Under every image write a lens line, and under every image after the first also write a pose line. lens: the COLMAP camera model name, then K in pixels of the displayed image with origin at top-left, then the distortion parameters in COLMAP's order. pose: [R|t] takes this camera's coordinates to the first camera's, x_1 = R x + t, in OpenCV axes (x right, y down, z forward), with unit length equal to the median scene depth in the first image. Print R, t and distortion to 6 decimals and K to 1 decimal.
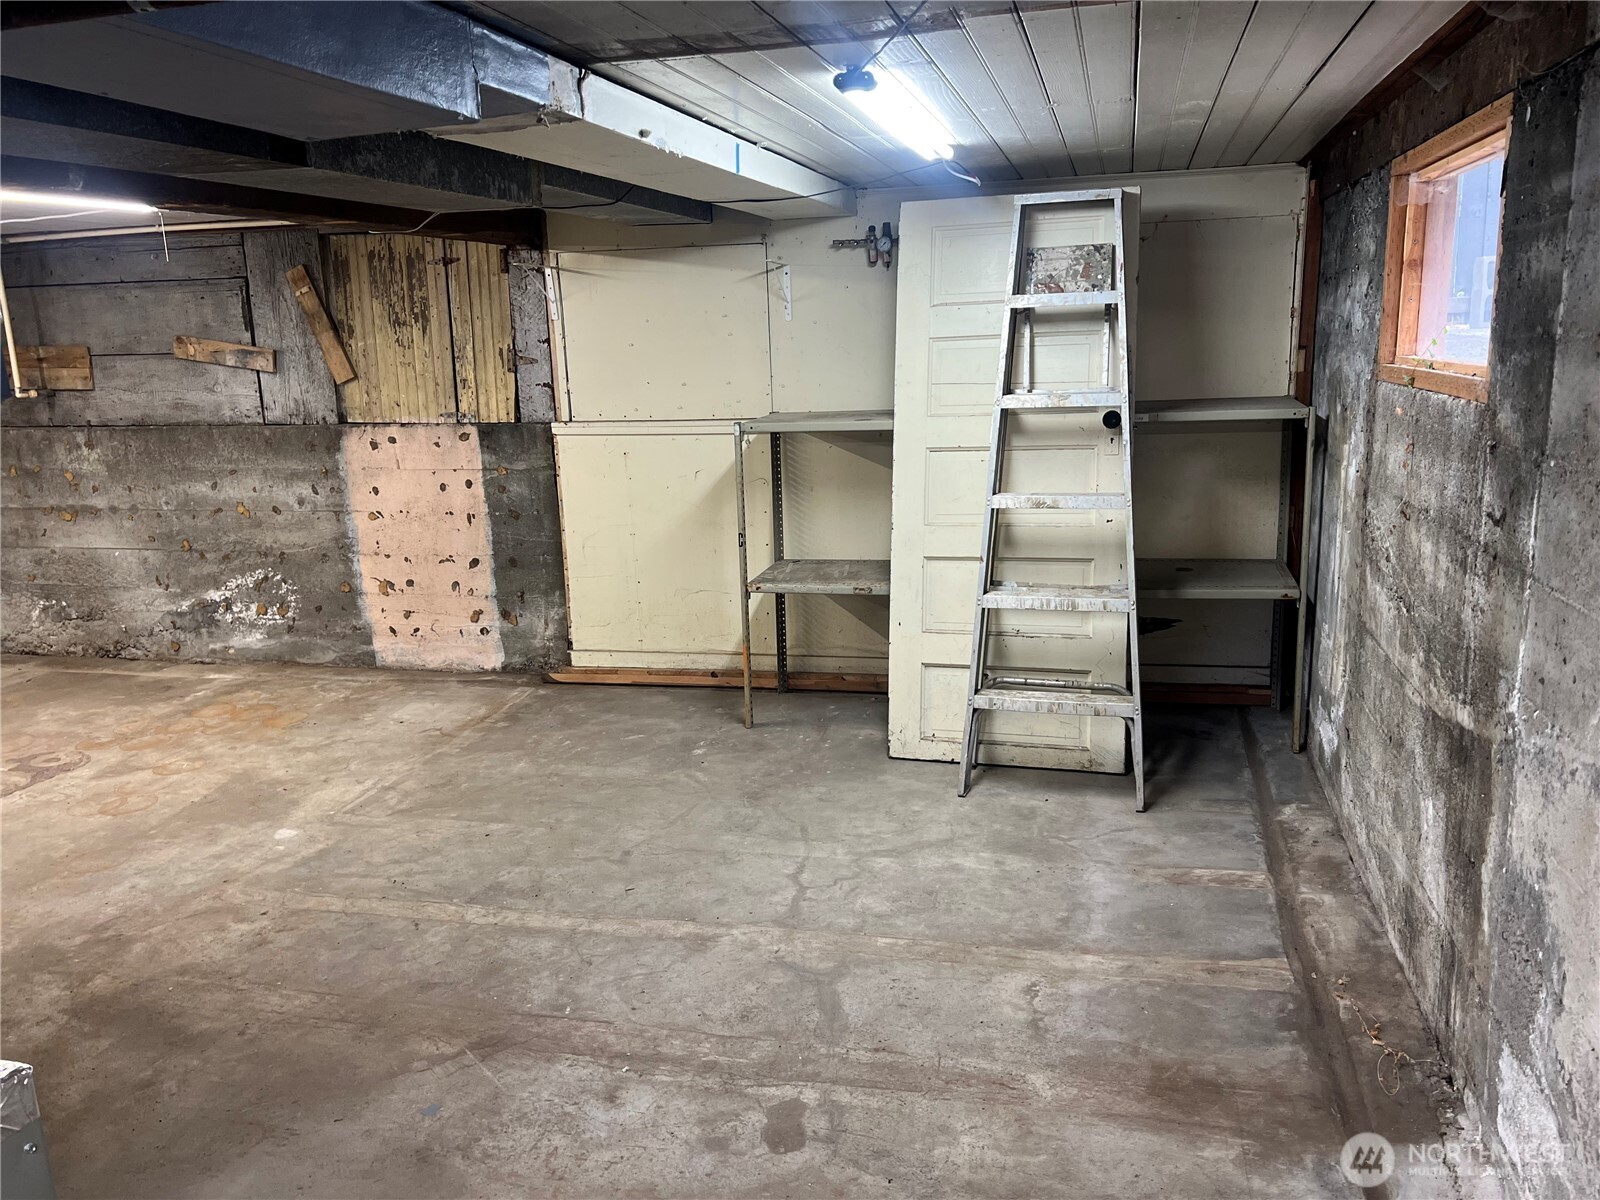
lens RADIAL K [[1214.2, 0, 799.8], [0, 1214.2, 611.2], [0, 0, 1]] dist [0.049084, -0.064400]
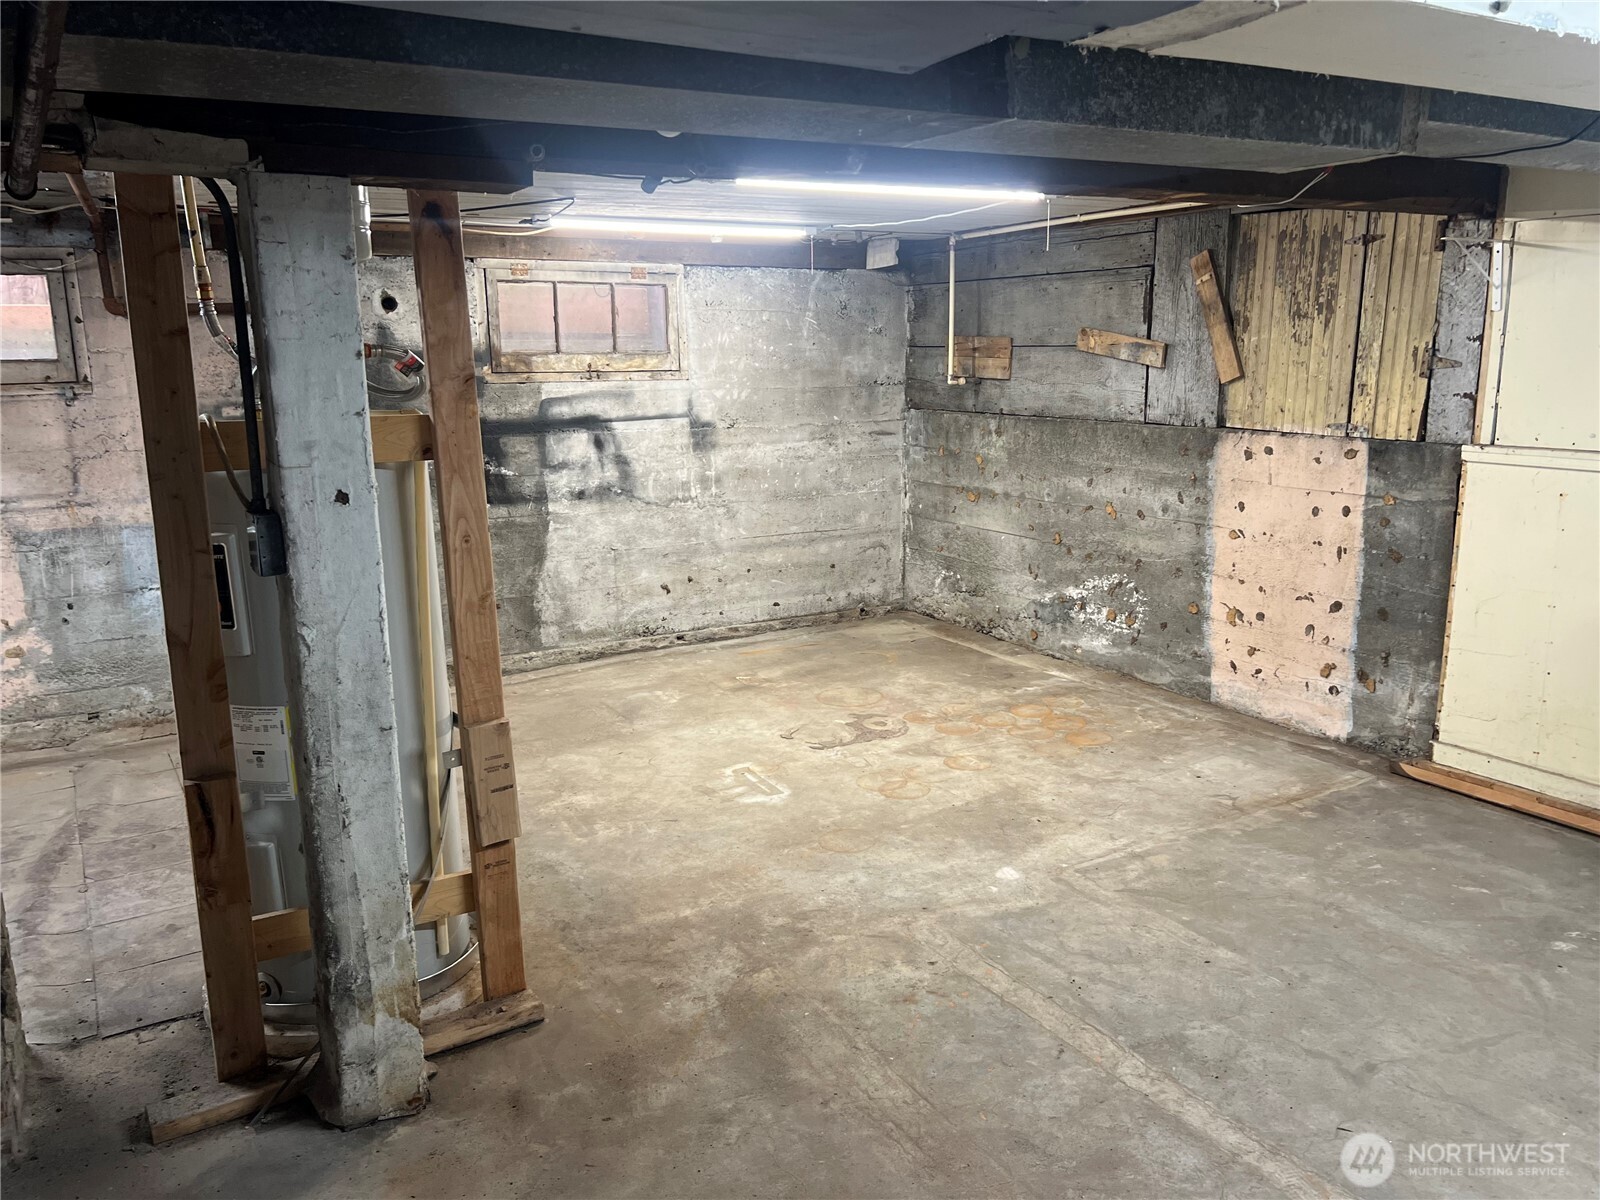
lens RADIAL K [[1214.2, 0, 790.9], [0, 1214.2, 603.6], [0, 0, 1]] dist [0.049084, -0.064400]
pose [[0.704348, 0.169047, -0.689432, 0.043739], [-0.168378, 0.983299, 0.069082, -0.038671], [0.689596, 0.067428, 0.721048, 0.160607]]
